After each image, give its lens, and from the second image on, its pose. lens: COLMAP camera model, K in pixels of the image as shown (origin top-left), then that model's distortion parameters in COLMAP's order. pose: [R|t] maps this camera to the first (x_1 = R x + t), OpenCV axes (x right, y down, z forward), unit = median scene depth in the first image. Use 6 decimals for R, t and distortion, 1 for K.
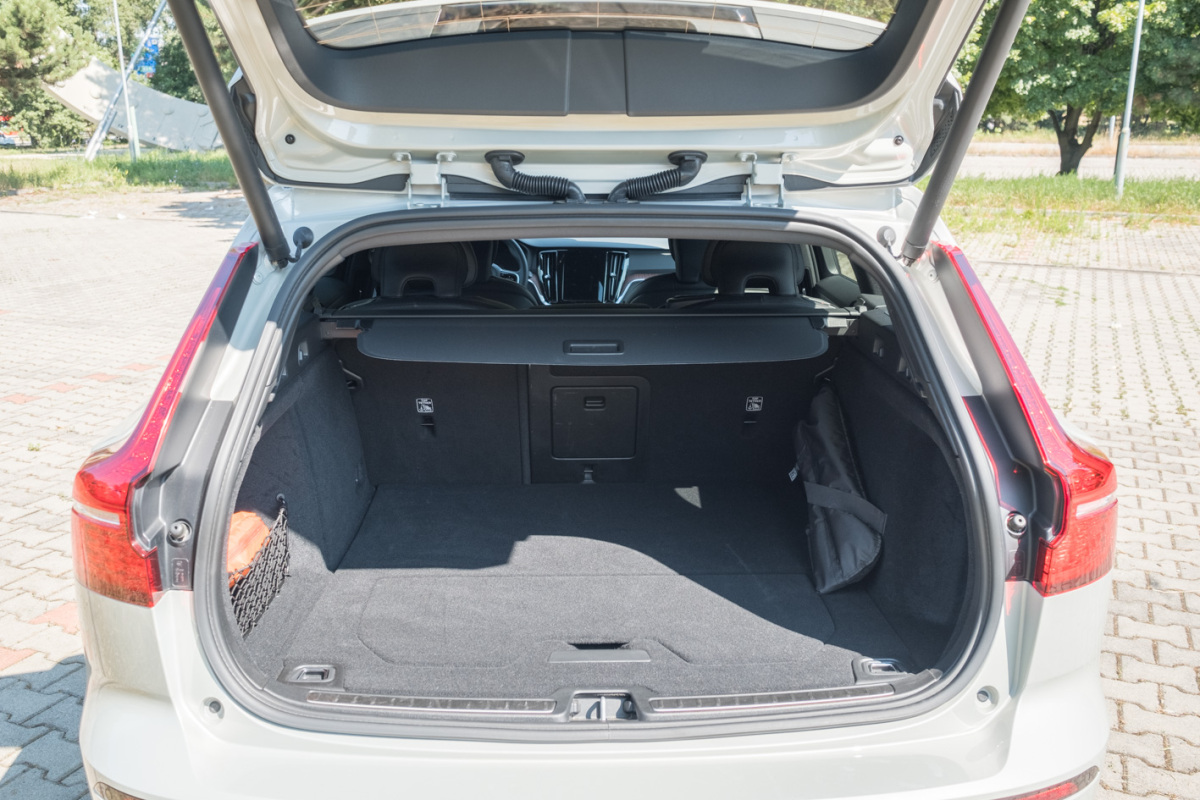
lens RADIAL K [[1033.6, 0, 617.7], [0, 1033.6, 400.6], [0, 0, 1]] dist [0.007796, -0.001962]
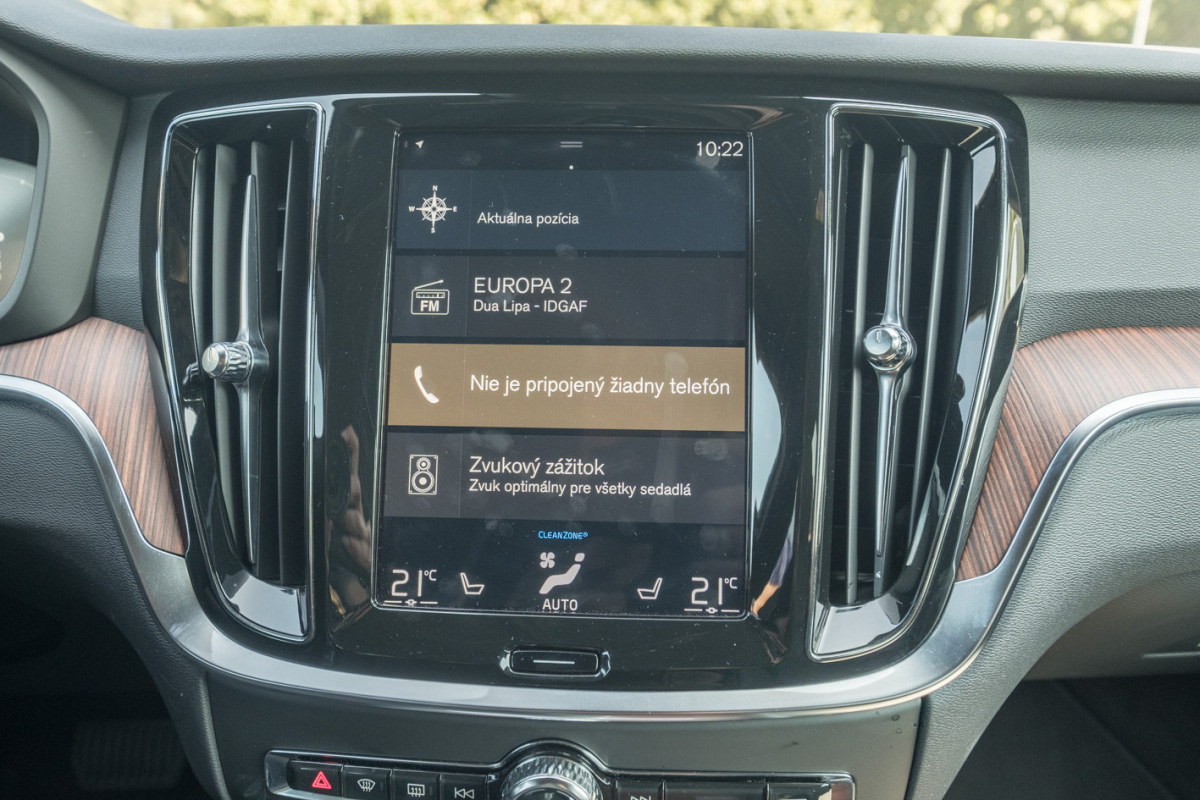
lens RADIAL K [[890.4, 0, 601.6], [0, 890.4, 397.6], [0, 0, 1]] dist [0.006684, -0.013769]
pose [[0.999597, 0.000132, 0.028395, -0.077859], [-0.000453, 0.999936, 0.011304, -0.267514], [-0.028392, -0.011312, 0.999533, 2.088752]]
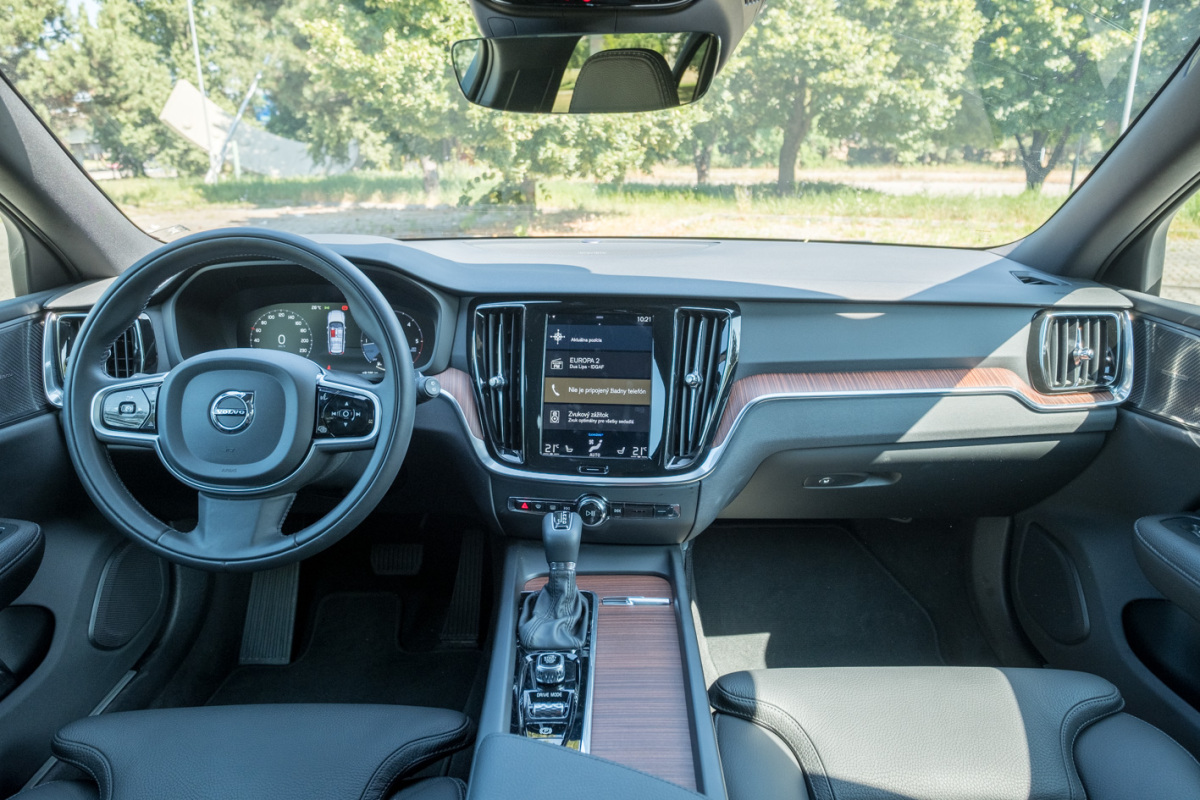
lens RADIAL K [[816.4, 0, 595.9], [0, 816.4, 393.8], [0, 0, 1]] dist [-0.007051, 0.000609]
pose [[0.999195, 0.008693, -0.039164, -0.057656], [-0.007918, 0.999771, 0.019895, -0.277552], [0.039328, -0.019569, 0.999035, 1.685601]]
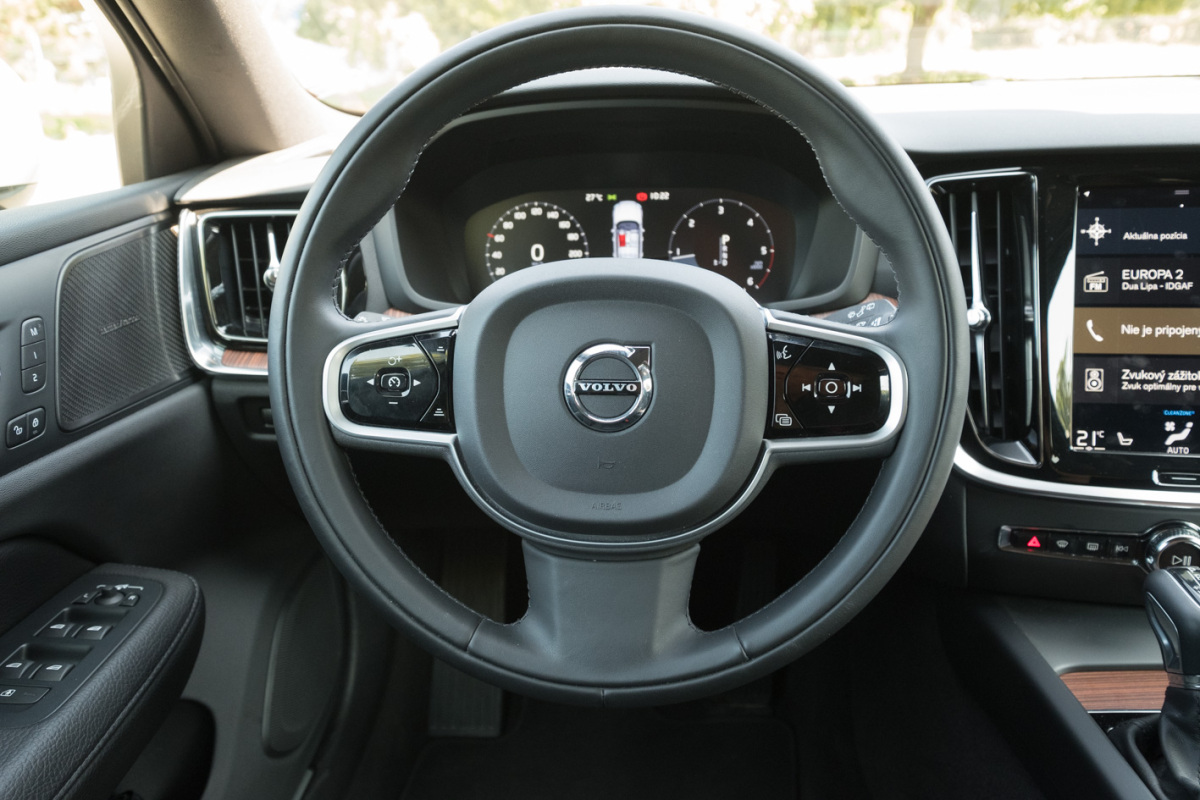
lens RADIAL K [[929.5, 0, 595.5], [0, 929.5, 393.8], [0, 0, 1]] dist [-0.005027, 0.007996]
pose [[0.992759, 0.001717, -0.120108, -0.264115], [0.008875, 0.996116, 0.087600, -0.277192], [0.119792, -0.088032, 0.988888, 1.893180]]
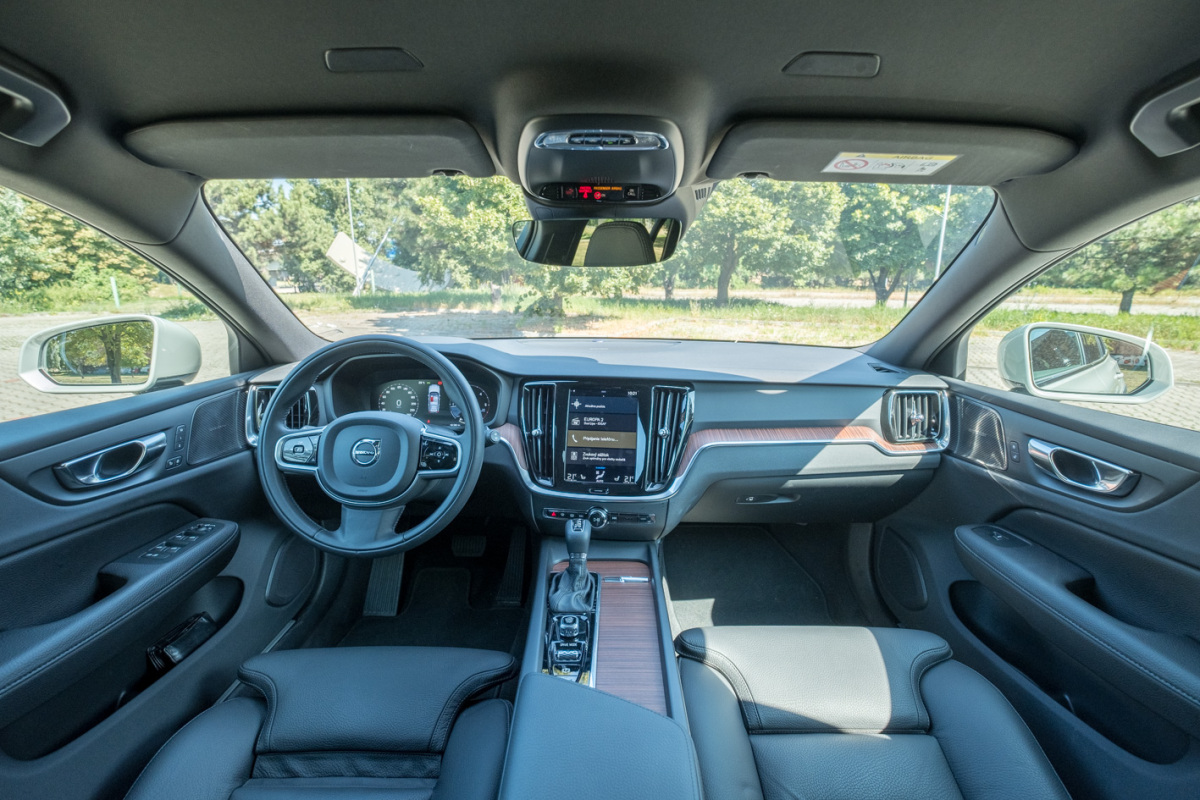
lens RADIAL K [[529.1, 0, 595.6], [0, 529.1, 393.6], [0, 0, 1]] dist [-0.007561, -0.001083]
pose [[0.998738, 0.014333, -0.048134, -0.058956], [-0.016896, 0.998437, -0.053273, -0.287313], [0.047295, 0.054019, 0.997419, 1.683281]]
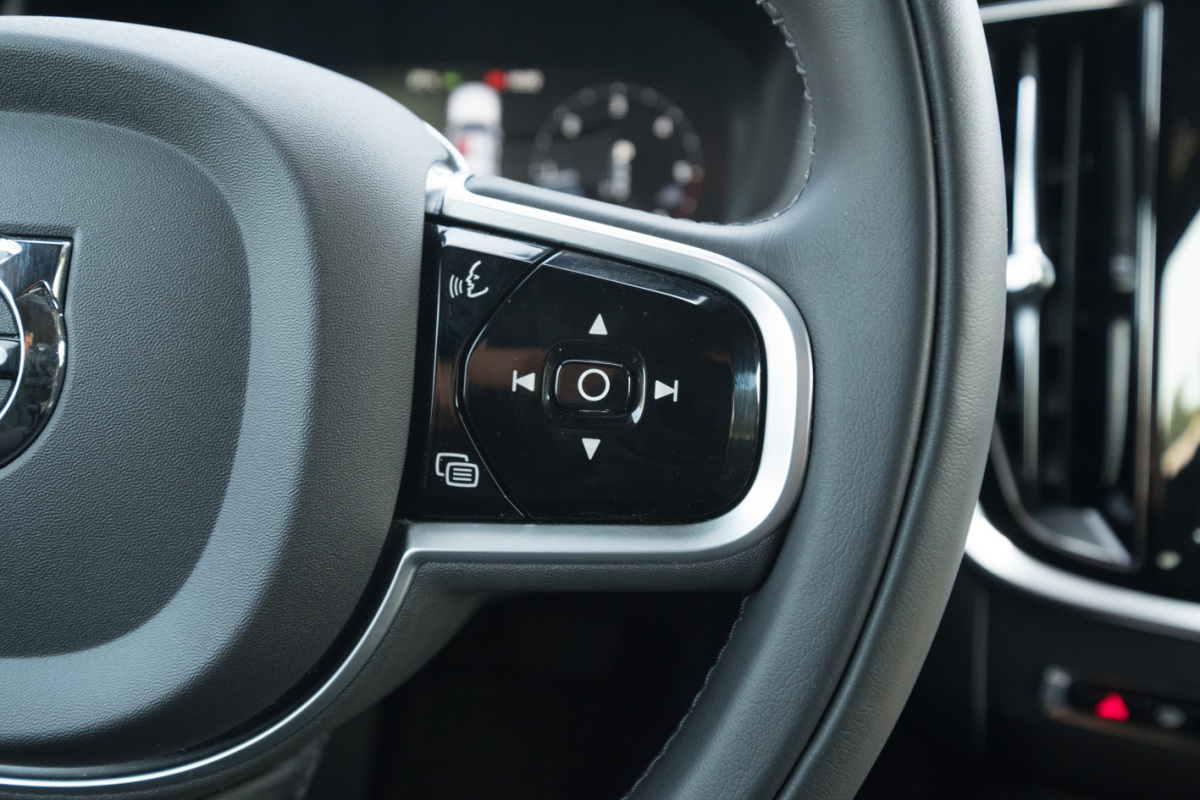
lens RADIAL K [[890.4, 0, 600.2], [0, 890.4, 395.0], [0, 0, 1]] dist [0.006684, -0.013769]
pose [[0.985087, 0.050246, -0.164554, -0.212279], [-0.035490, 0.995180, 0.091417, -0.261785], [0.168354, -0.084213, 0.982123, 2.082920]]
